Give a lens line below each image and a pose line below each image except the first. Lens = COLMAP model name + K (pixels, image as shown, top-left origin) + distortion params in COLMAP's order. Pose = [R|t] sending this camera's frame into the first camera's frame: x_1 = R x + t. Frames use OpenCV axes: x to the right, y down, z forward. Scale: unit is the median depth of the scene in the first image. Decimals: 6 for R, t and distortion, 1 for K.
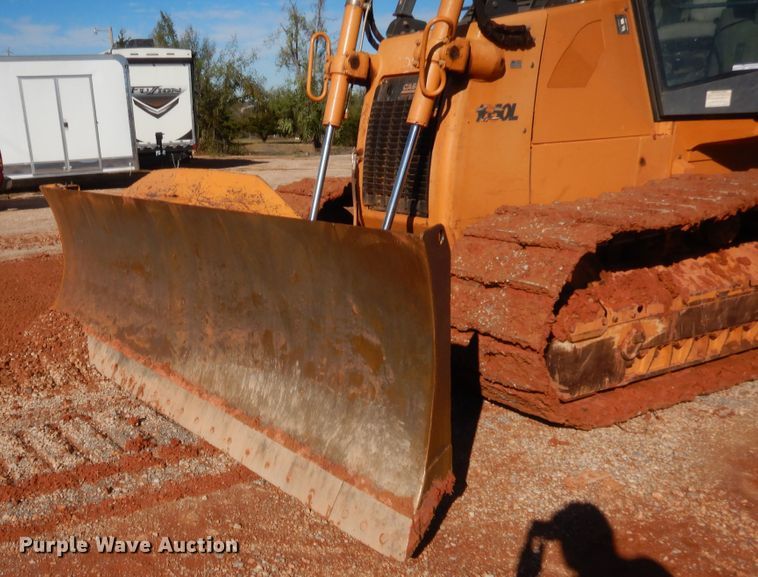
lens RADIAL K [[773.6, 0, 240.1], [0, 773.6, 391.0], [0, 0, 1]] dist [0.019950, -0.009467]
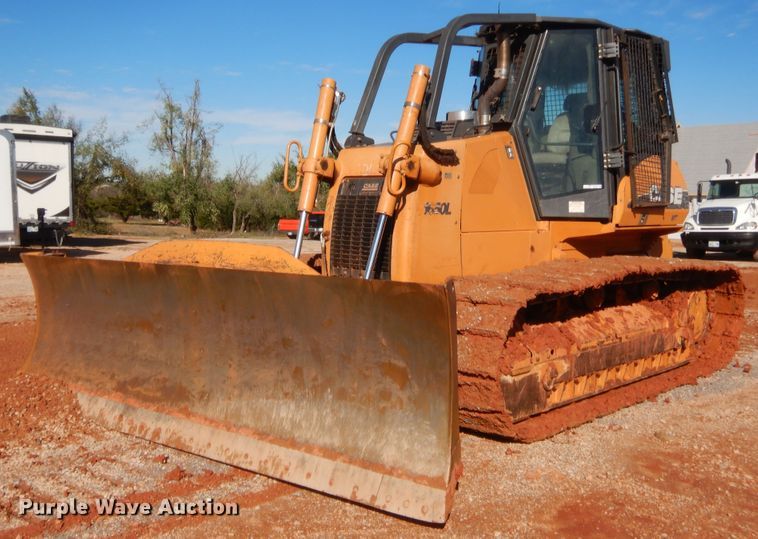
lens RADIAL K [[852.0, 0, 379.0], [0, 852.0, 269.5], [0, 0, 1]] dist [0.041778, -0.001987]
pose [[0.941892, 0.022984, 0.335128, -0.248480], [0.064627, 0.966619, -0.247932, 0.096287], [-0.329640, 0.255183, 0.908966, -0.263088]]
